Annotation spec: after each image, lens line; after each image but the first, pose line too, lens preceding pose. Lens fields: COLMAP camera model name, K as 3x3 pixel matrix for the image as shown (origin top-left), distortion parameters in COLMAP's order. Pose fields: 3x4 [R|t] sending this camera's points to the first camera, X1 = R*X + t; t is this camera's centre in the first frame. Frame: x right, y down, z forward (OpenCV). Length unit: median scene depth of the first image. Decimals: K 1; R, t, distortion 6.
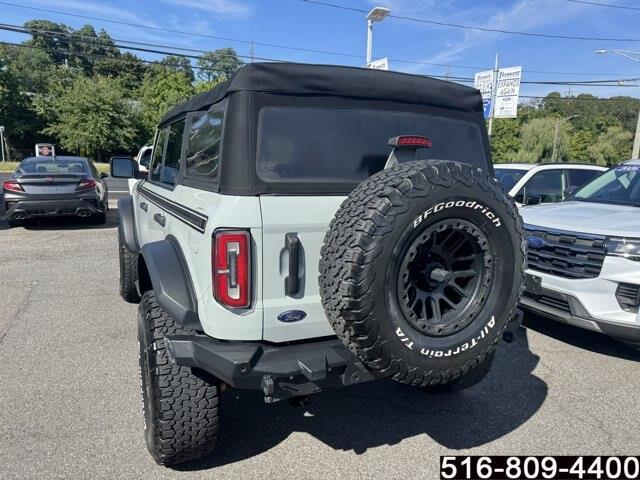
lens RADIAL K [[474.7, 0, 319.9], [0, 474.7, 227.4], [0, 0, 1]] dist [0.058363, -0.057892]
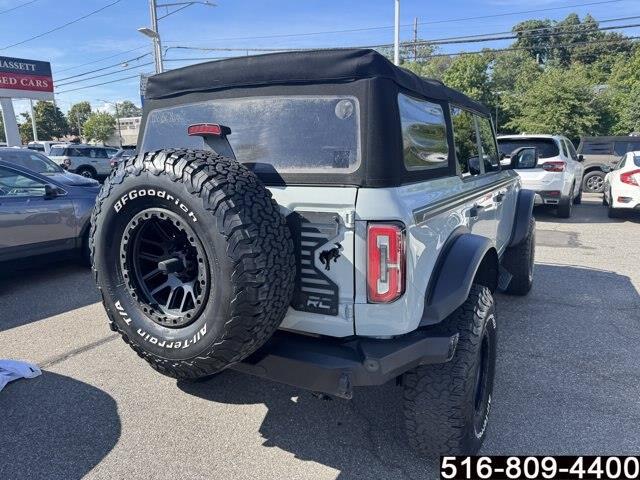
lens RADIAL K [[472.5, 0, 319.6], [0, 472.5, 224.5], [0, 0, 1]] dist [0.042646, -0.056027]
pose [[0.569766, 0.100249, -0.815669, 1.180912], [-0.089386, 0.994203, 0.059753, -0.067618], [0.816931, 0.038864, 0.575424, 0.661394]]
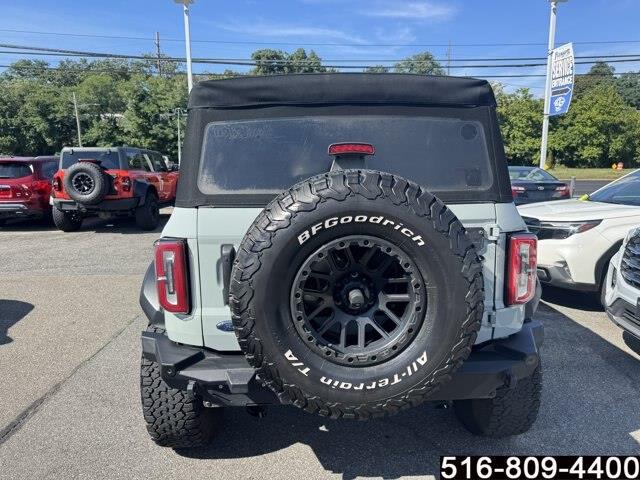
lens RADIAL K [[472.5, 0, 319.6], [0, 472.5, 224.5], [0, 0, 1]] dist [0.042646, -0.056027]
pose [[0.910962, 0.019445, -0.412032, 0.534659], [-0.024118, 0.999690, -0.006145, -0.028978], [0.411785, 0.015535, 0.911149, 0.156276]]
